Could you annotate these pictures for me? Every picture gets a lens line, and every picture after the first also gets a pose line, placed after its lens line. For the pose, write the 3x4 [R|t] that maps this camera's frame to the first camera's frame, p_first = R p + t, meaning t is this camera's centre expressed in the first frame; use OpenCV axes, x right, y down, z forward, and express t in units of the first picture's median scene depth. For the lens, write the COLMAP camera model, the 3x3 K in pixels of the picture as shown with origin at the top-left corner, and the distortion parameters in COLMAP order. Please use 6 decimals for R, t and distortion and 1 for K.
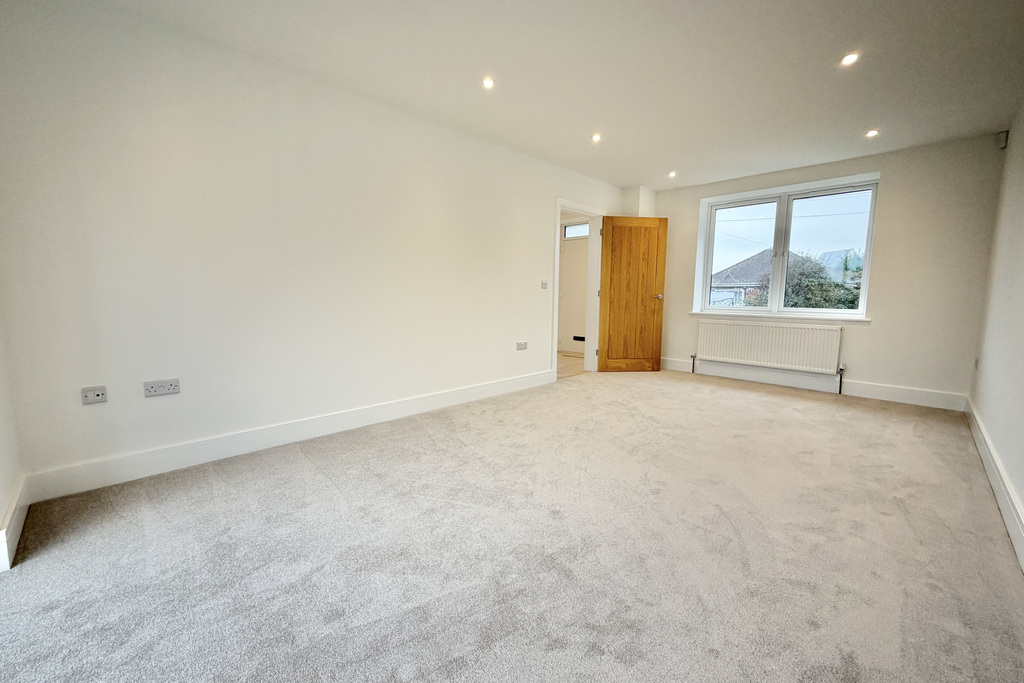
lens RADIAL K [[407.7, 0, 509.5], [0, 407.7, 342.6], [0, 0, 1]] dist [0.000818, -0.000033]
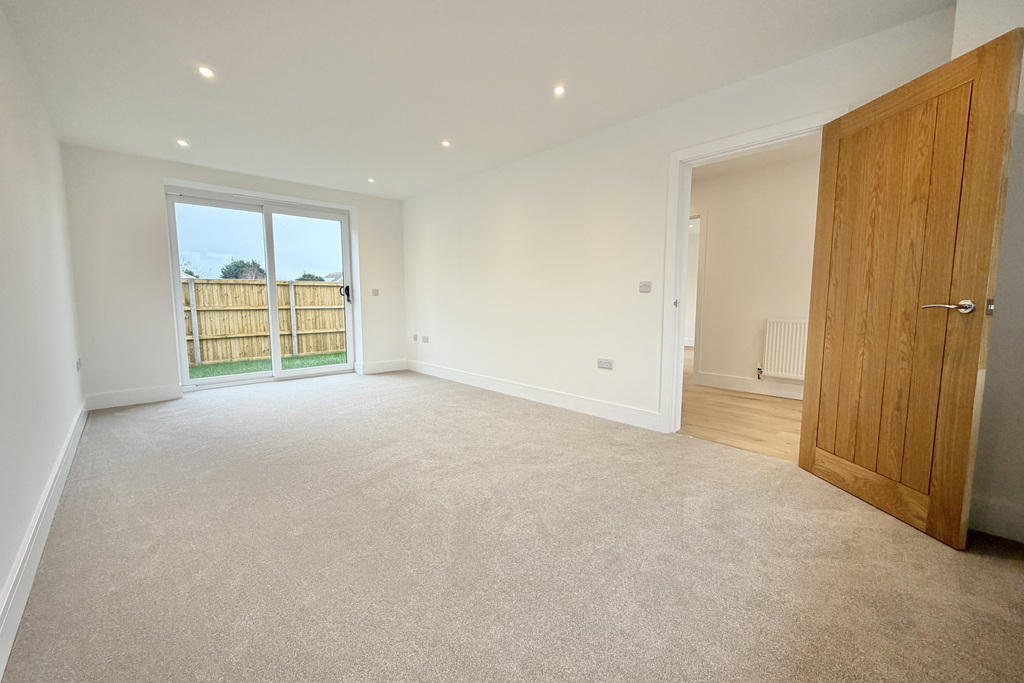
lens RADIAL K [[407.7, 0, 508.7], [0, 407.7, 339.3], [0, 0, 1]] dist [0.000818, -0.000033]
pose [[-0.030401, 0.090663, -0.995417, 0.695758], [-0.118453, 0.988533, 0.093654, -0.078086], [0.992494, 0.120758, -0.019313, 0.681293]]
